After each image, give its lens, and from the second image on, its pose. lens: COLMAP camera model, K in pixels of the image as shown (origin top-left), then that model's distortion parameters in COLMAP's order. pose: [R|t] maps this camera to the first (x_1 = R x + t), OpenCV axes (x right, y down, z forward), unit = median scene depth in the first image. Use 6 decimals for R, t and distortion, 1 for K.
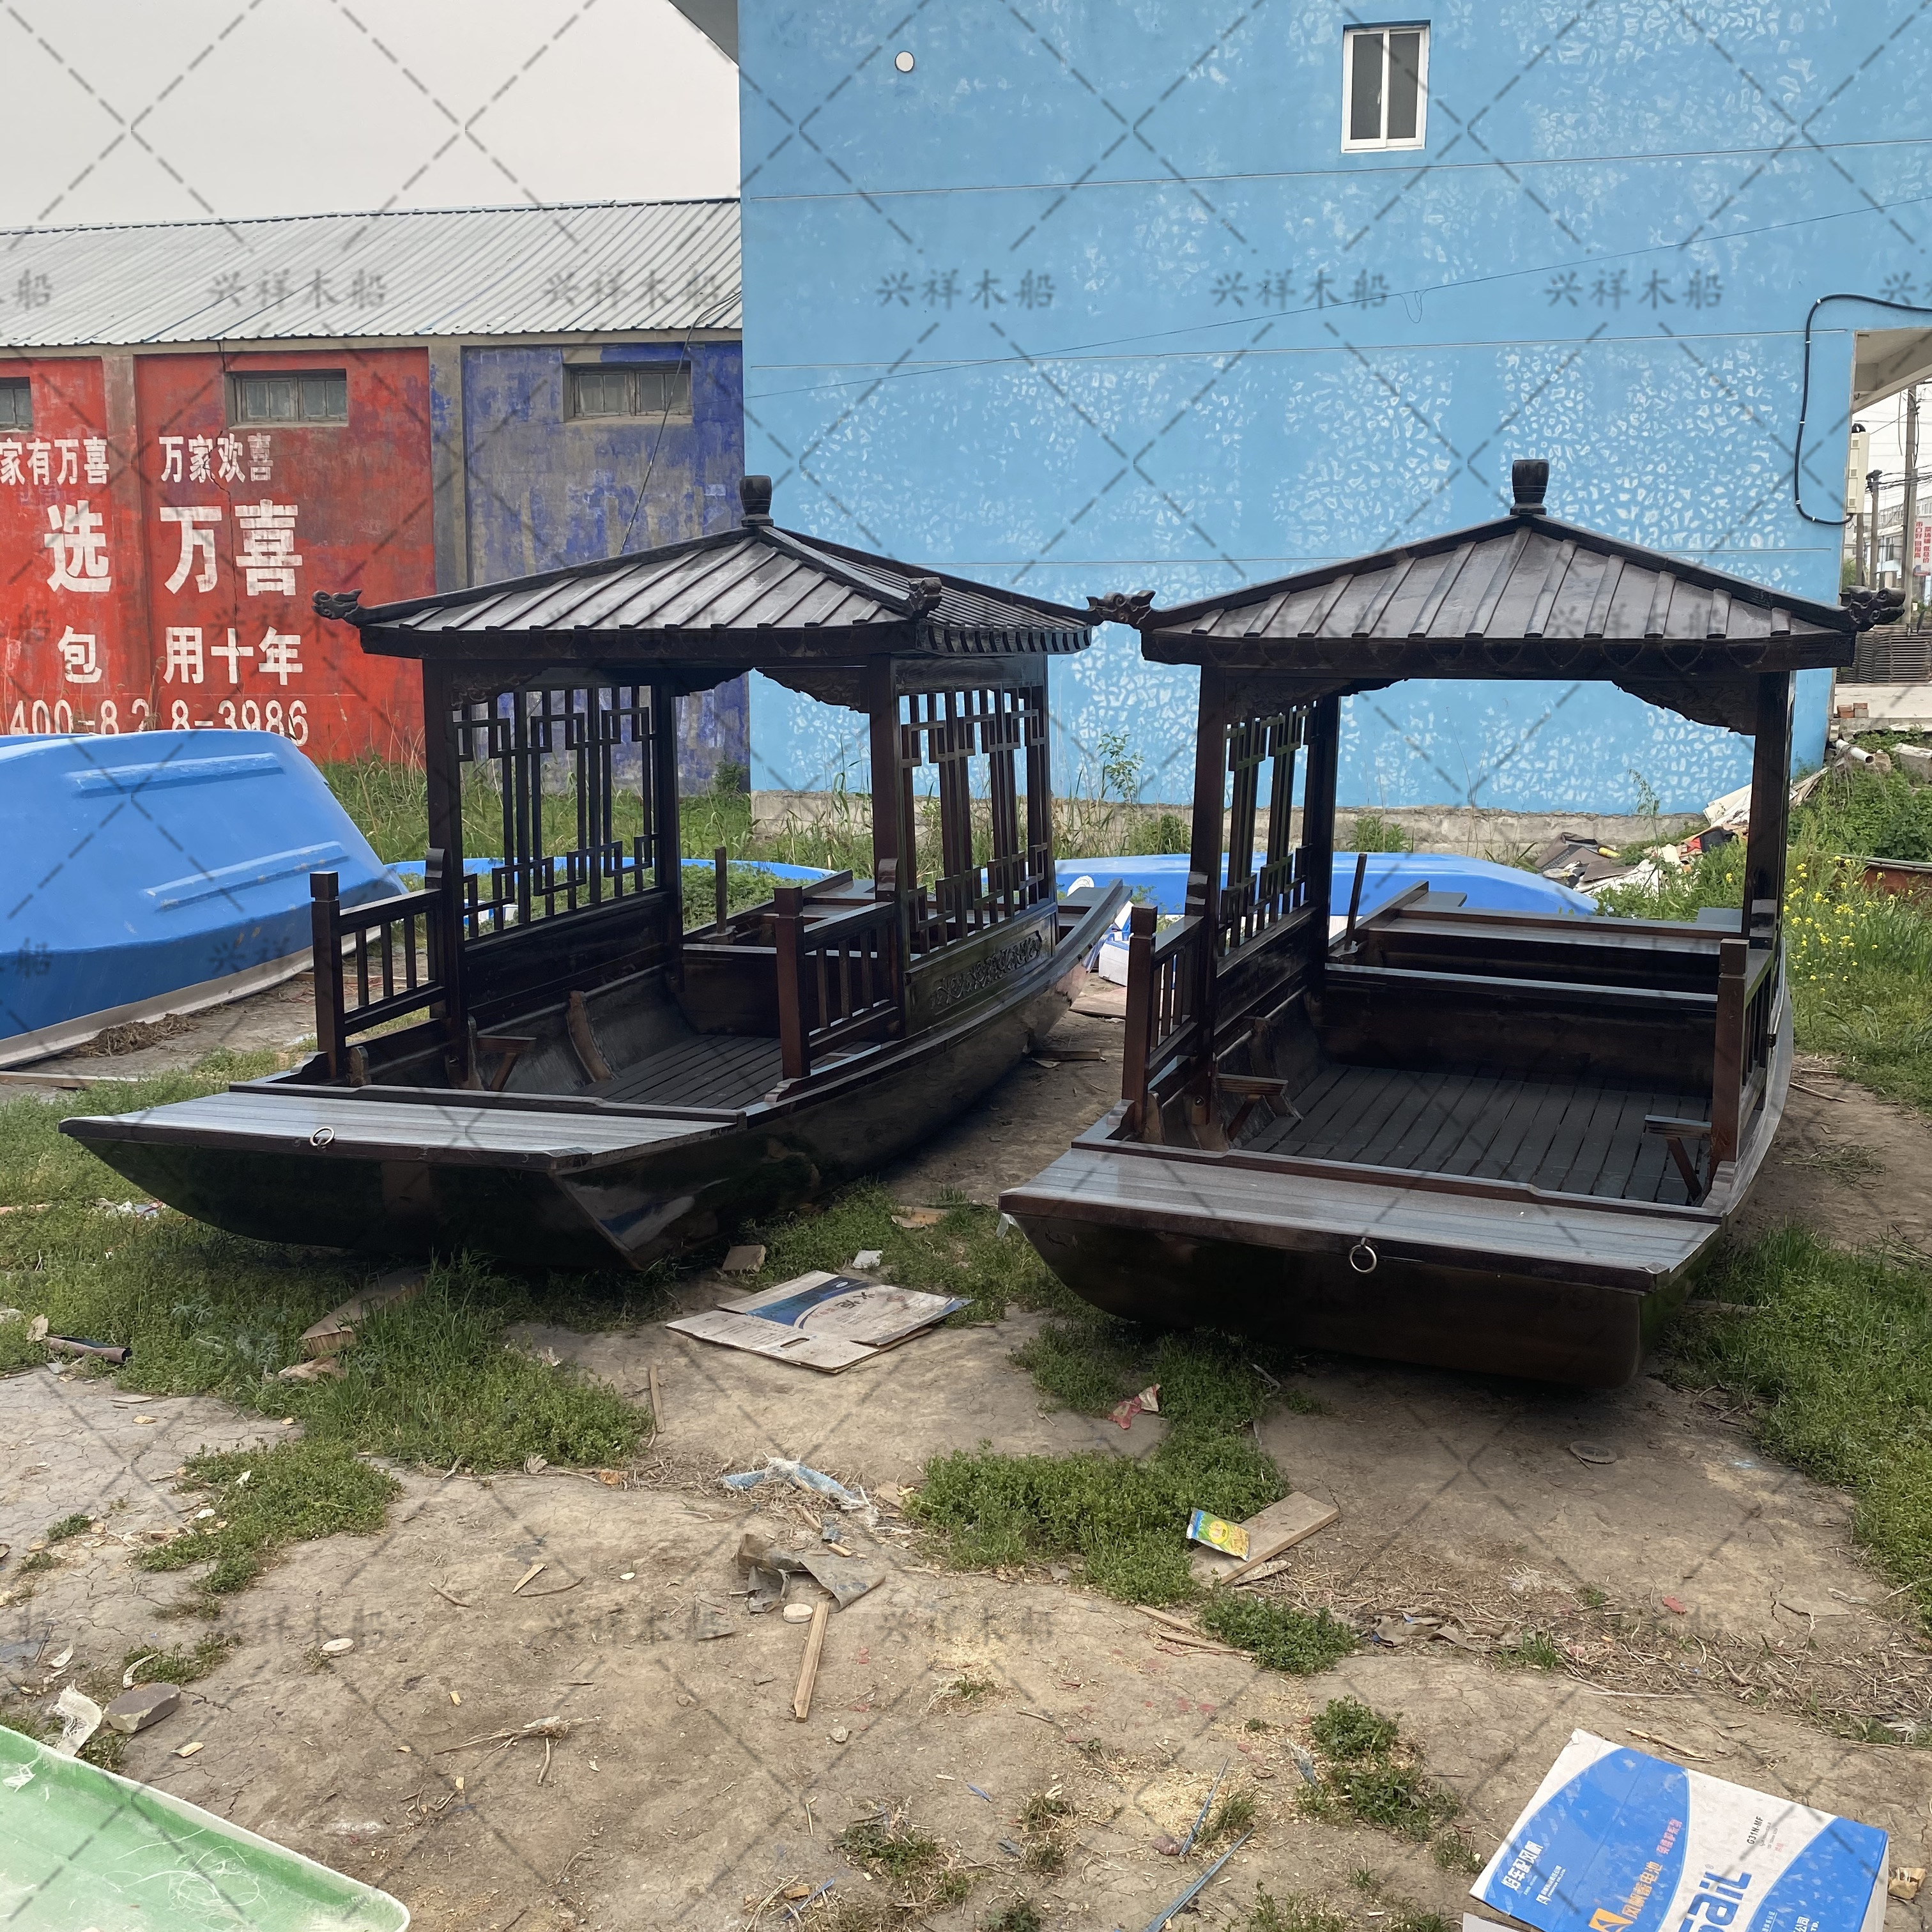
lens RADIAL K [[1973.3, 0, 954.2], [0, 1973.3, 969.5], [0, 0, 1]] dist [0.011440, -0.033730]
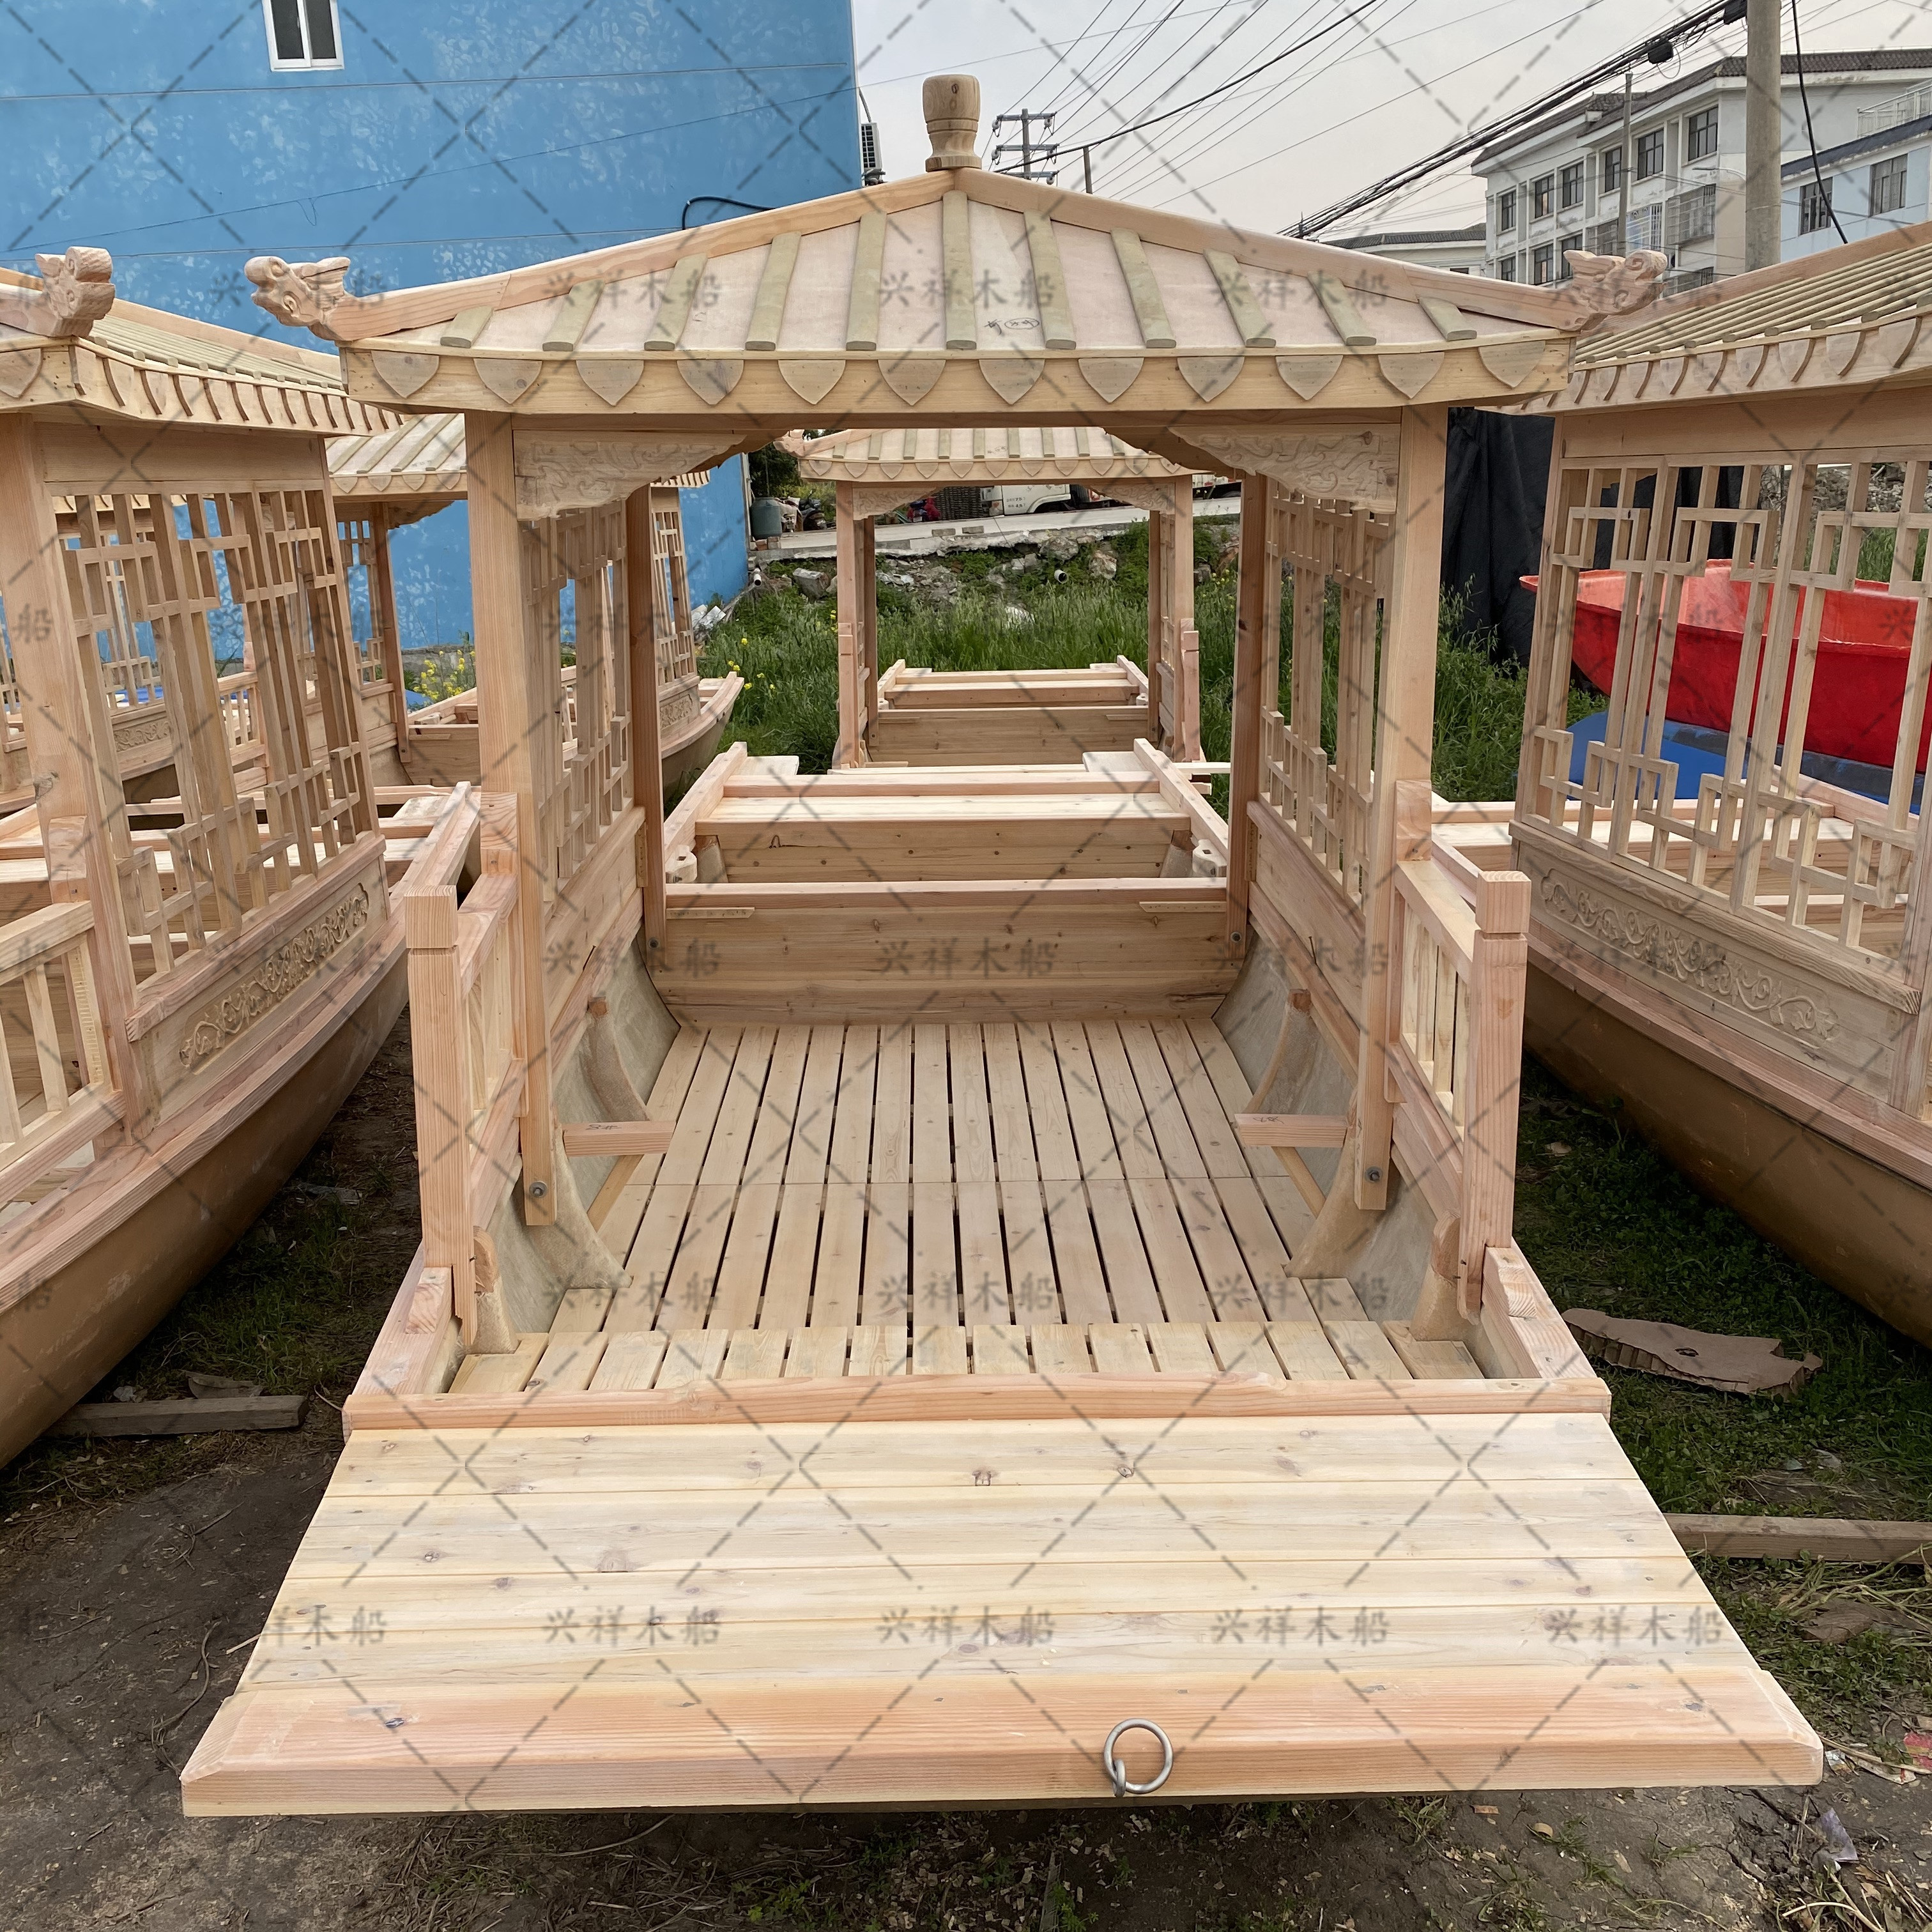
lens RADIAL K [[1942.4, 0, 973.4], [0, 1942.4, 962.6], [0, 0, 1]] dist [0.014384, 0.001277]
pose [[0.951965, -0.121912, 0.280893, 0.204354], [0.103714, 0.991479, 0.078825, 0.045303], [-0.288109, -0.045907, 0.956497, -0.207352]]
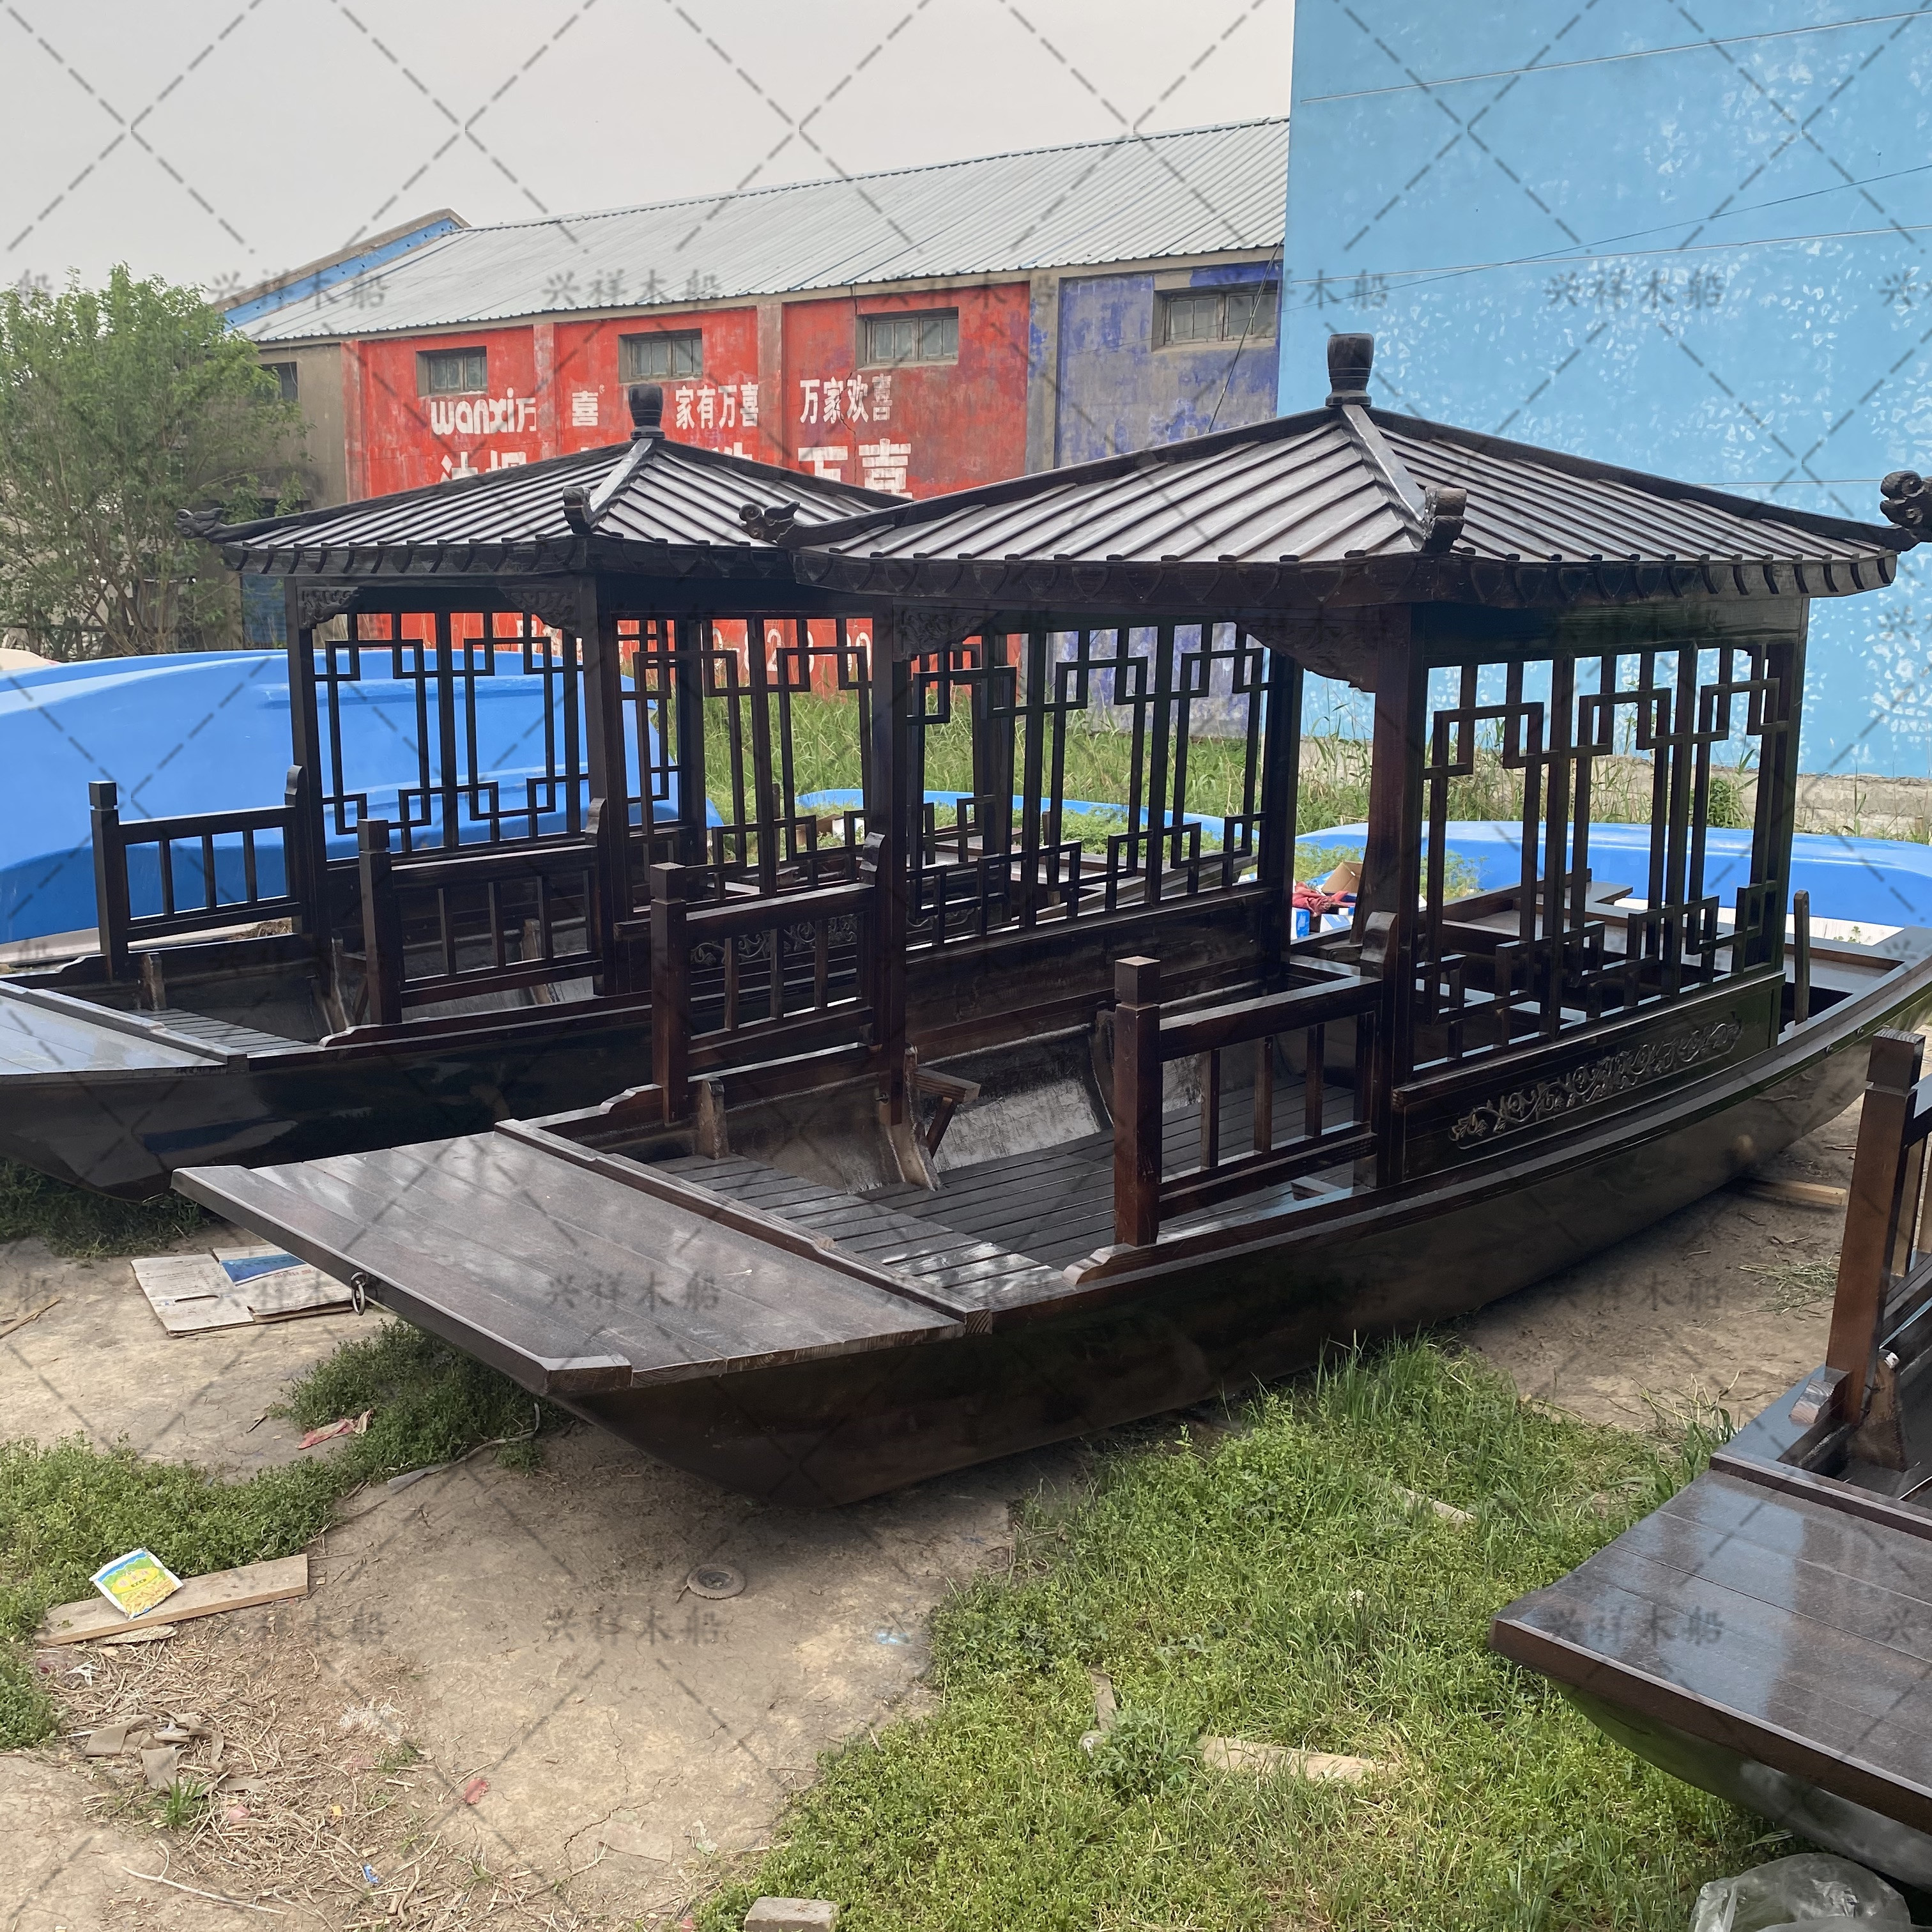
lens RADIAL K [[1986.5, 0, 967.7], [0, 1986.5, 952.6], [0, 0, 1]] dist [0.044396, -0.076710]
pose [[0.915141, 0.081560, -0.394796, 0.170038], [-0.074107, 0.996667, 0.034118, -0.009845], [0.396263, -0.001965, 0.918135, 0.073574]]
